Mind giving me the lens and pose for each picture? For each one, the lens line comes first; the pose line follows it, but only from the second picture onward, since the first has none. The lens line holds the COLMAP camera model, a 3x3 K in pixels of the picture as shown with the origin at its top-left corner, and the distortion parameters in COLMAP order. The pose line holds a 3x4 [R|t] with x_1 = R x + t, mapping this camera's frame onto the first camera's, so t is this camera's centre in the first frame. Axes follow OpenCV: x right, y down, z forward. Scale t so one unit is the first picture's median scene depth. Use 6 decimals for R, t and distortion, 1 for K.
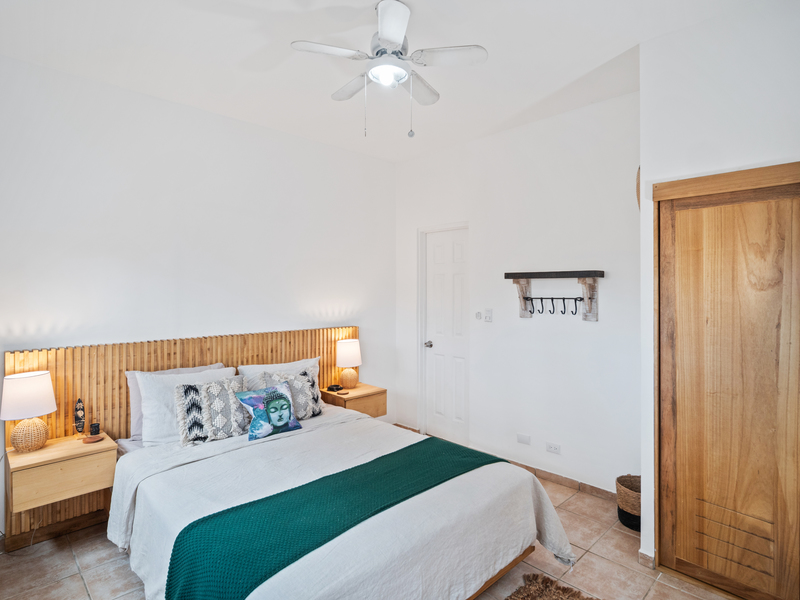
lens RADIAL K [[441.4, 0, 400.2], [0, 441.4, 293.8], [0, 0, 1]] dist [0.004726, -0.006861]
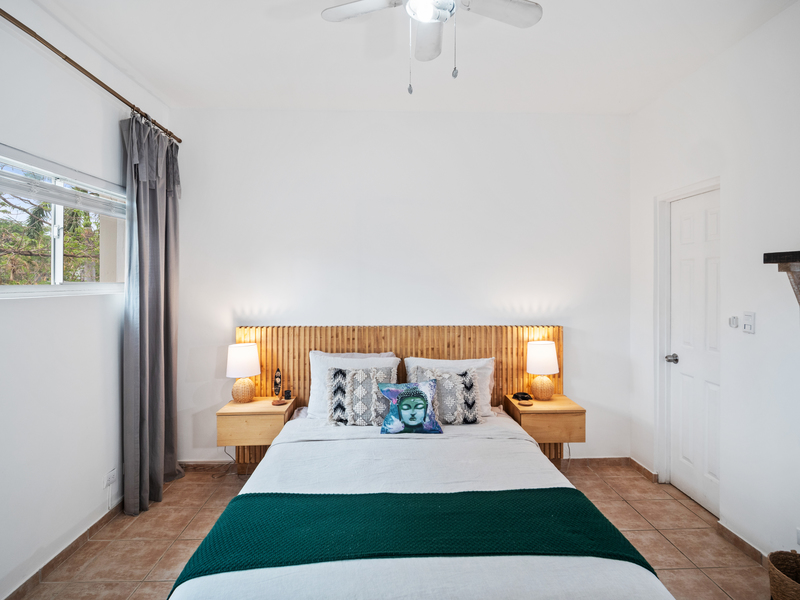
lens RADIAL K [[441.4, 0, 405.0], [0, 441.4, 286.1], [0, 0, 1]] dist [0.004726, -0.006861]
pose [[0.741793, 0.007991, -0.670581, 0.323274], [-0.007778, 0.999964, 0.003313, -0.001705], [0.670584, 0.002758, 0.741829, 0.268582]]
